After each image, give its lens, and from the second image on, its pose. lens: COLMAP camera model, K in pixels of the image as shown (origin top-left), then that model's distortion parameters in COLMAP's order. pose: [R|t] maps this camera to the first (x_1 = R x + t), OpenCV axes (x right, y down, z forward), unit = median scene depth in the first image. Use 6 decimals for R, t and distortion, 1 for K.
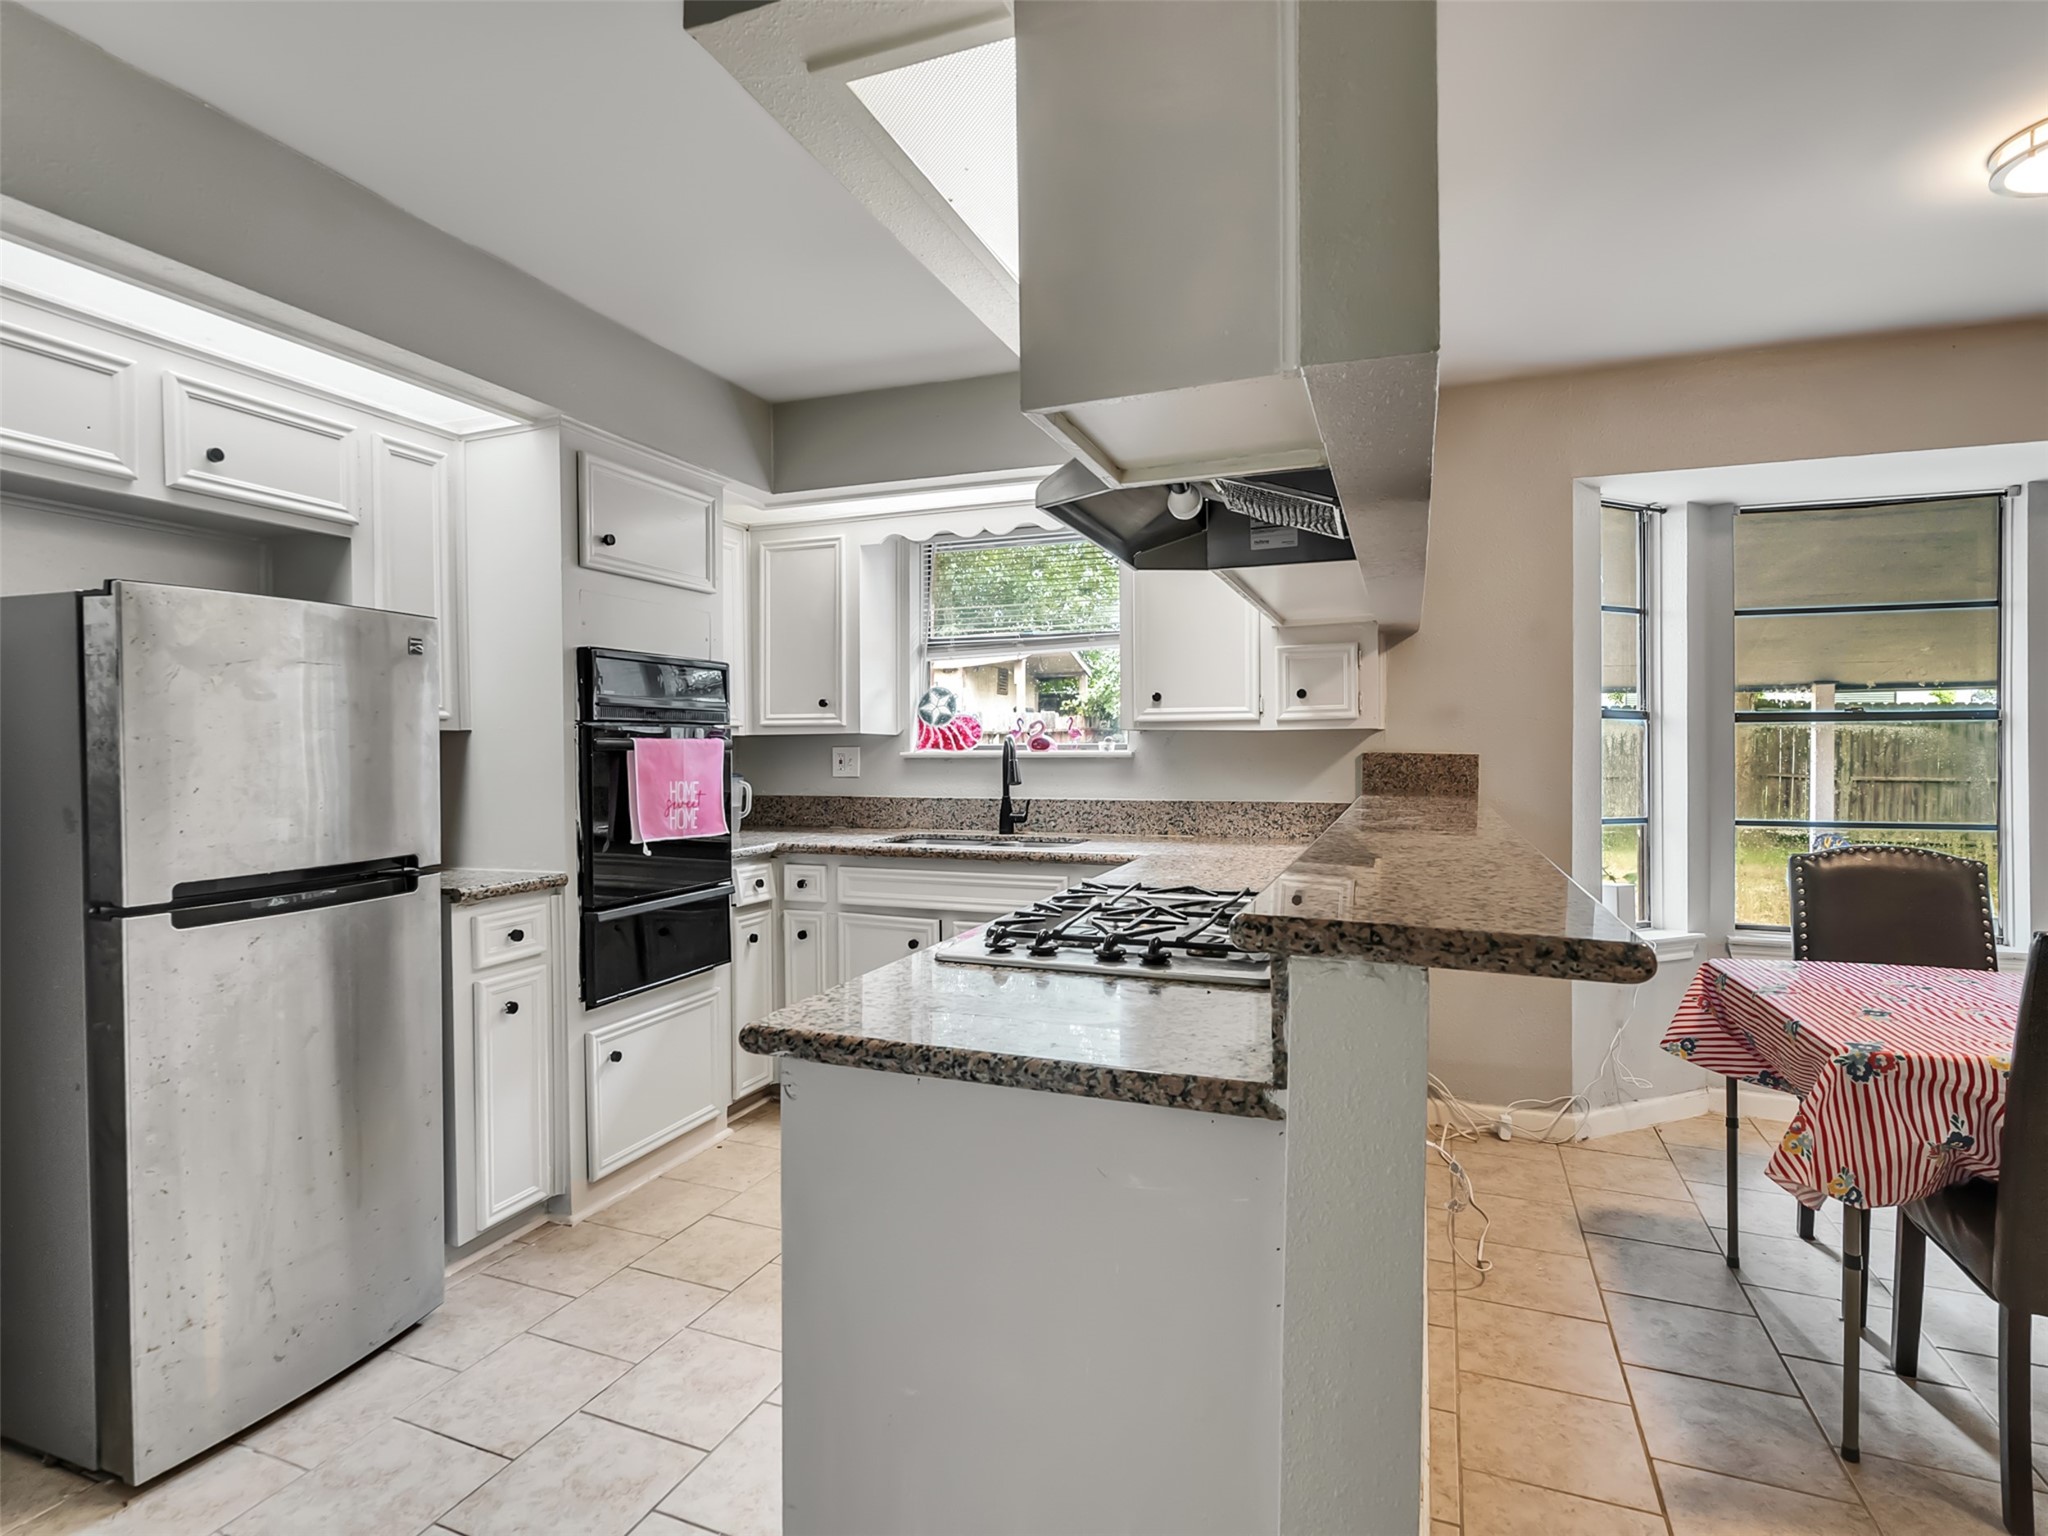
lens RADIAL K [[1046.5, 0, 1006.0], [0, 1046.5, 769.2], [0, 0, 1]] dist [-0.007601, 0.004918]
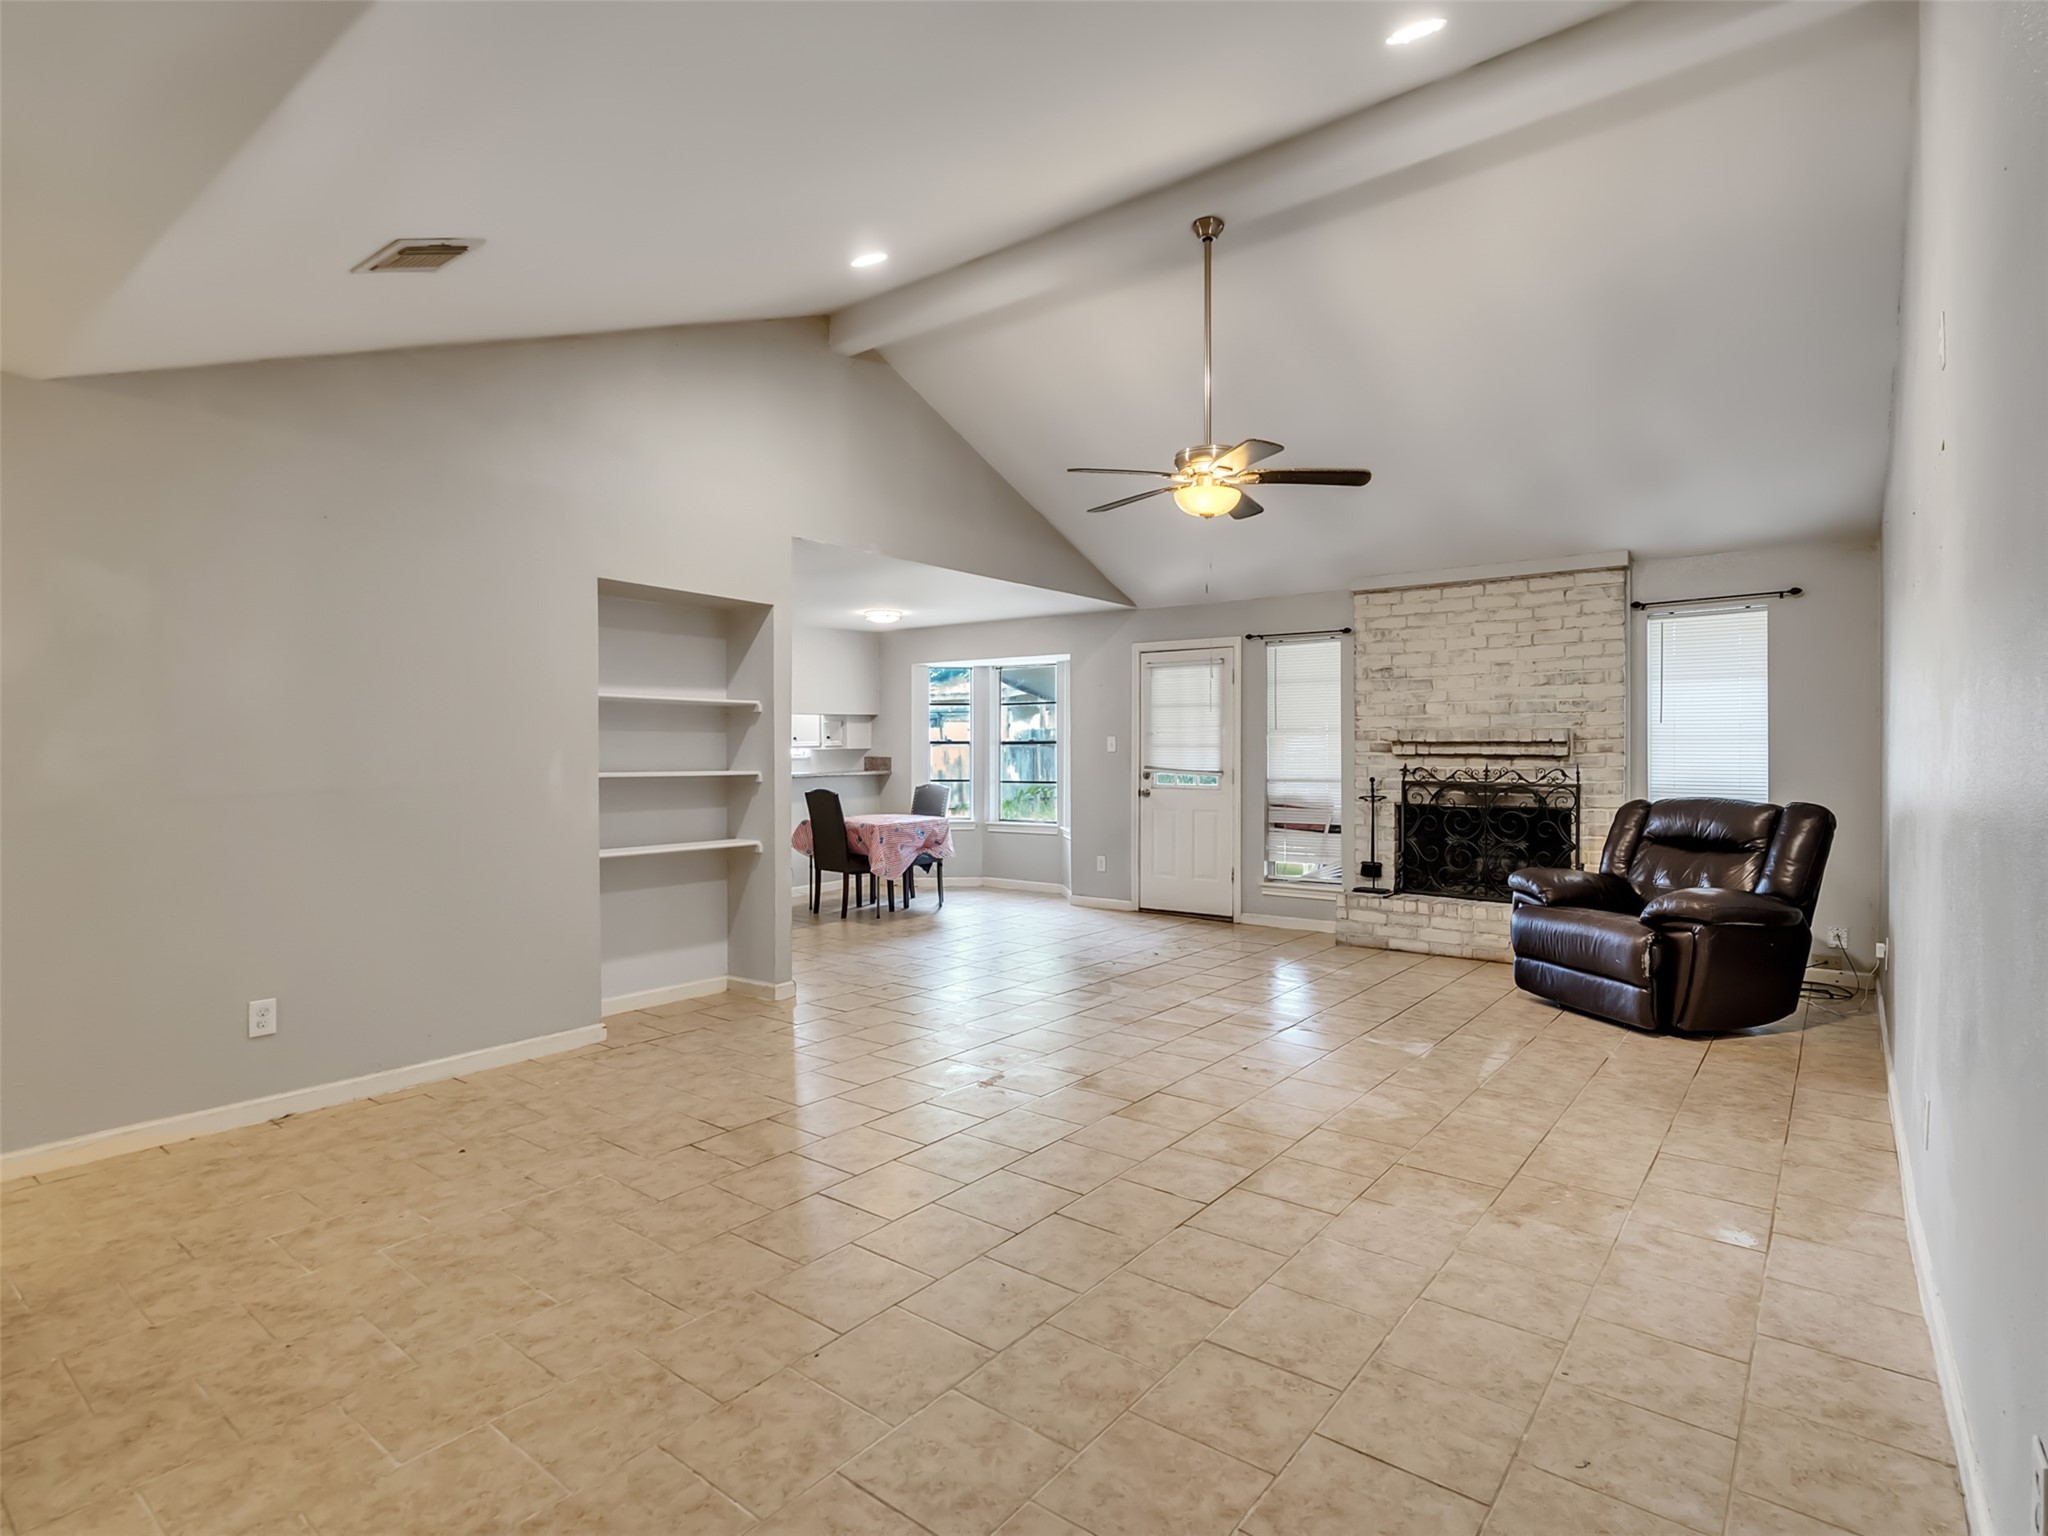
lens RADIAL K [[1046.5, 0, 1006.6], [0, 1046.5, 767.9], [0, 0, 1]] dist [-0.007601, 0.004918]
pose [[0.959181, -0.000614, -0.282791, 1.525463], [-0.000533, 0.999992, -0.003978, 0.026570], [0.282791, 0.003967, 0.959173, -1.655878]]
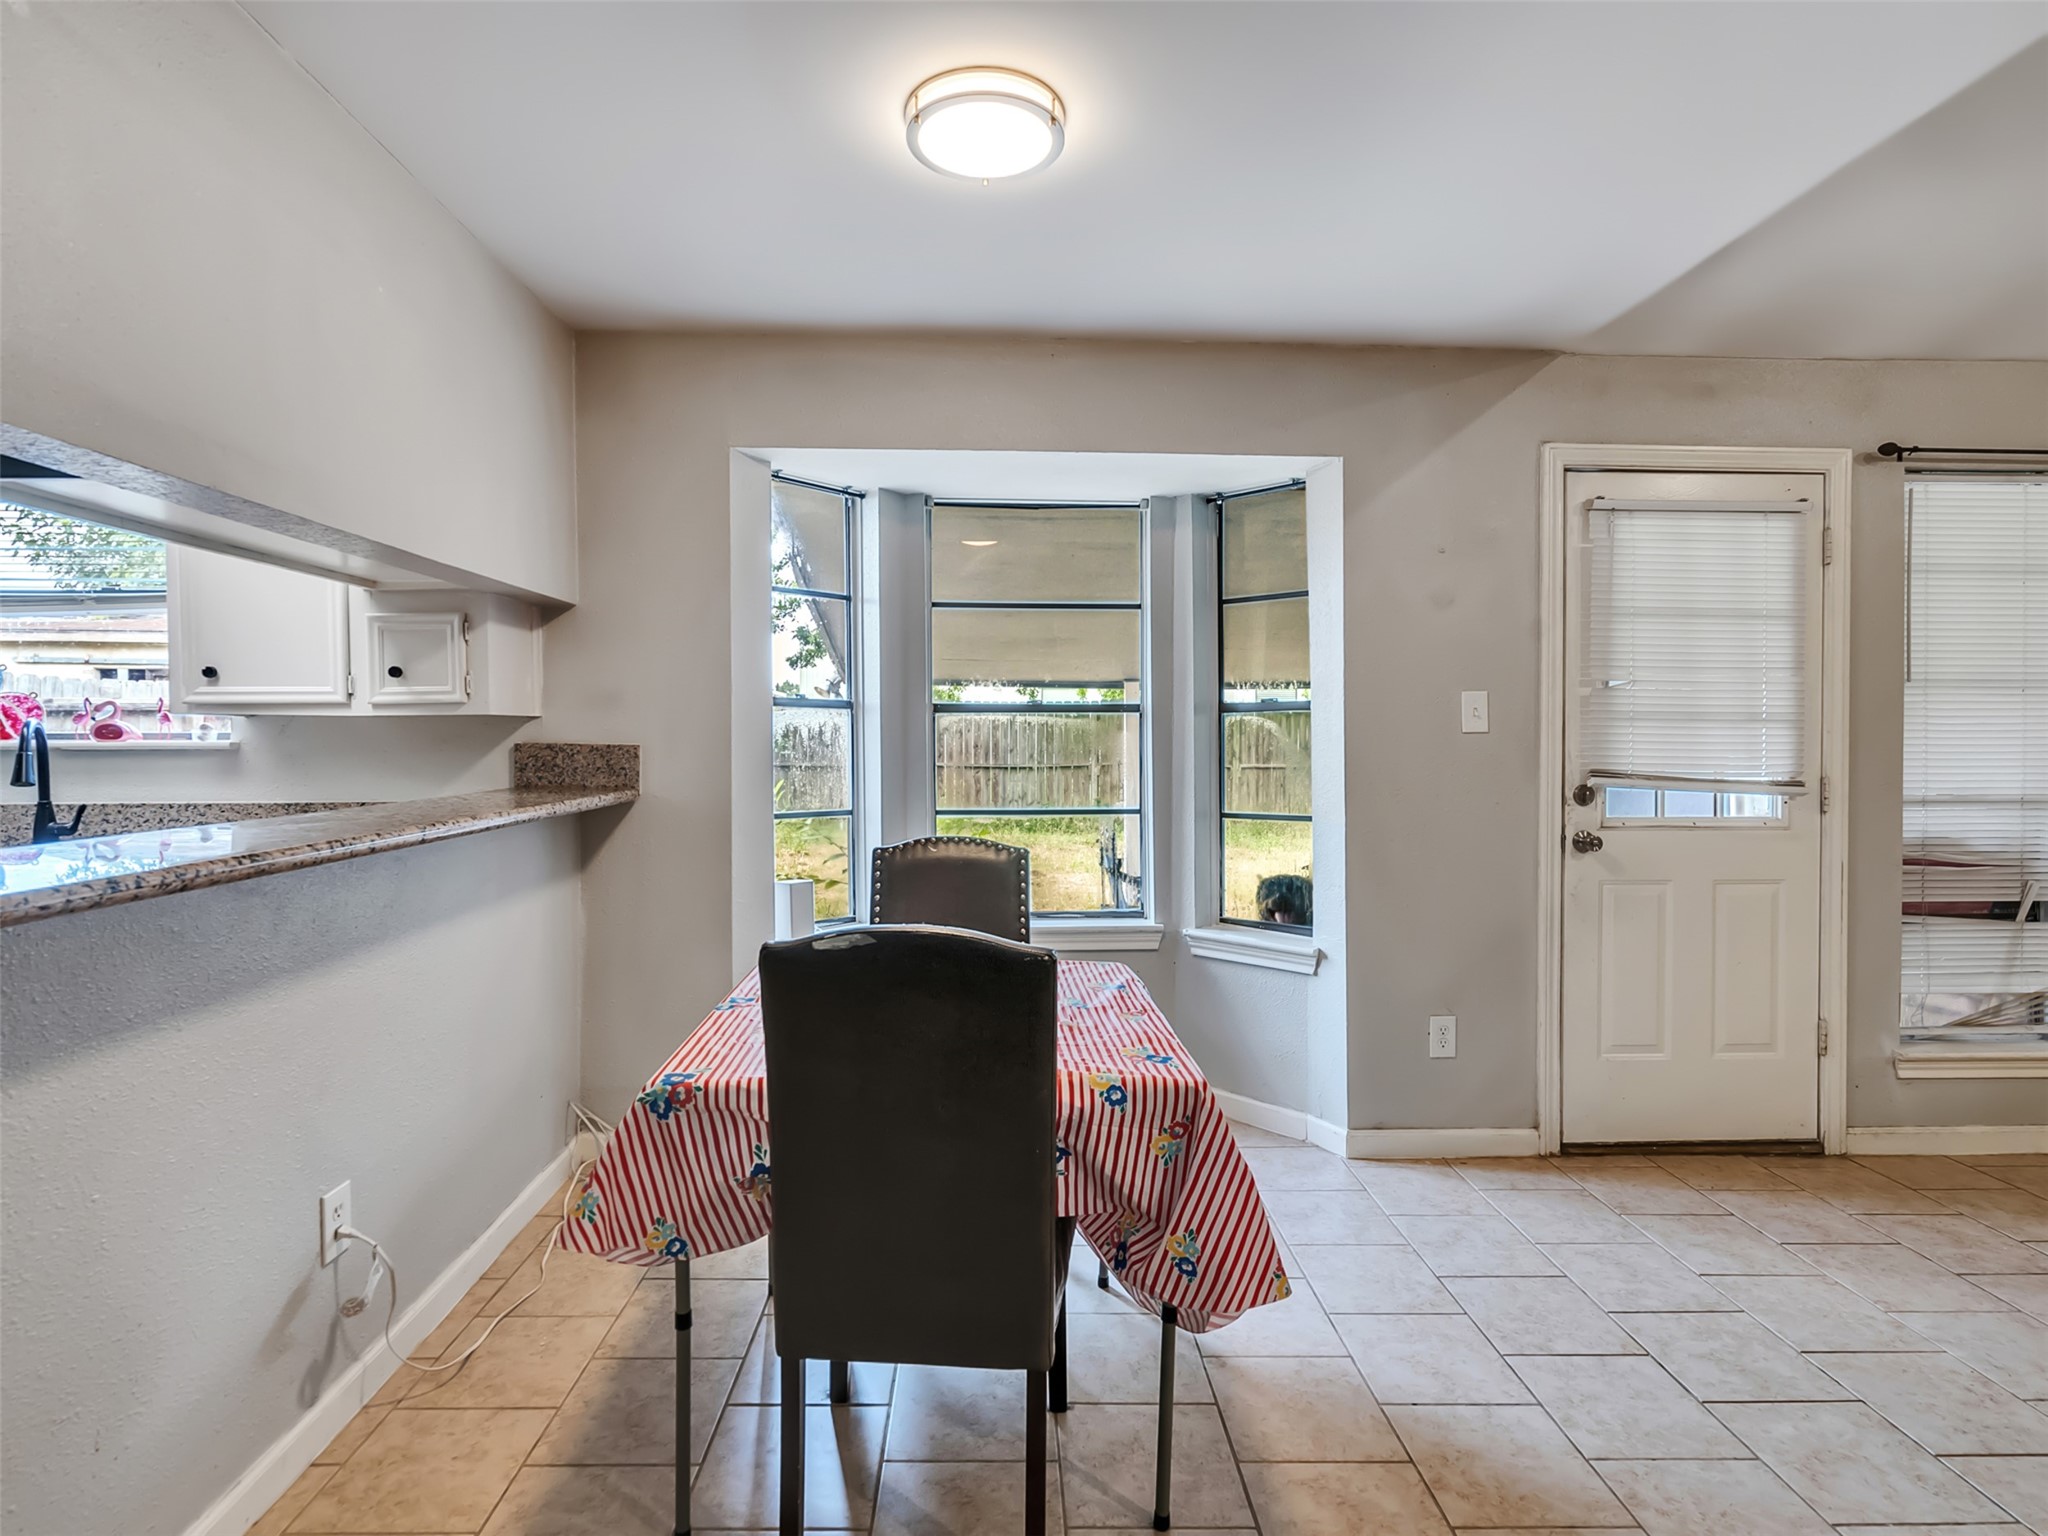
lens RADIAL K [[1046.5, 0, 1009.1], [0, 1046.5, 768.4], [0, 0, 1]] dist [-0.007601, 0.004918]
pose [[0.919658, -0.010027, 0.392593, 0.374667], [0.006837, 0.999931, 0.009523, -0.000170], [-0.392662, -0.006074, 0.919663, 0.043264]]
